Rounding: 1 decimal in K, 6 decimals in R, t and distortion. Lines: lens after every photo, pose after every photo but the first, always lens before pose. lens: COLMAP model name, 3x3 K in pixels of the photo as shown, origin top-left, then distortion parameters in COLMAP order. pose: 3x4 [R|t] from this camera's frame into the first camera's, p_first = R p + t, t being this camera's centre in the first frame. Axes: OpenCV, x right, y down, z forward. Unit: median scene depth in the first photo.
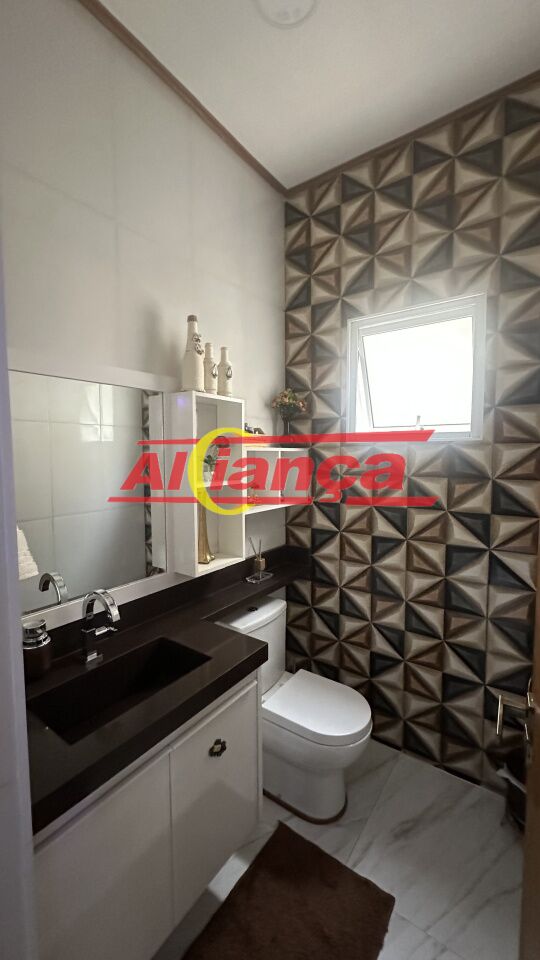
lens RADIAL K [[383.9, 0, 270.0], [0, 383.9, 480.0], [0, 0, 1]] dist [-0.002467, 0.000430]
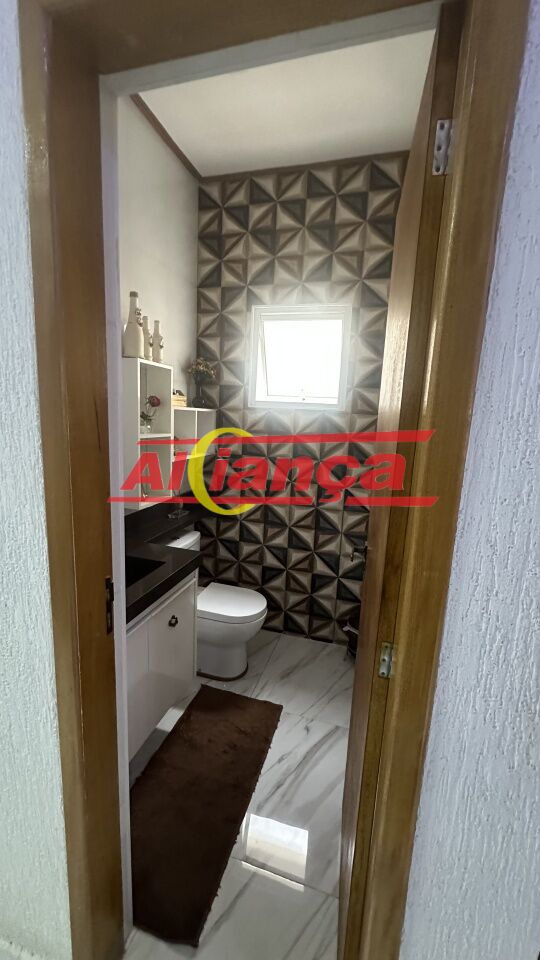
lens RADIAL K [[383.9, 0, 270.0], [0, 383.9, 480.0], [0, 0, 1]] dist [-0.002467, 0.000430]
pose [[0.944197, -0.007778, 0.329289, -0.165253], [-0.027416, 0.994396, 0.102102, 0.012881], [-0.328238, -0.105432, 0.938693, -0.253020]]
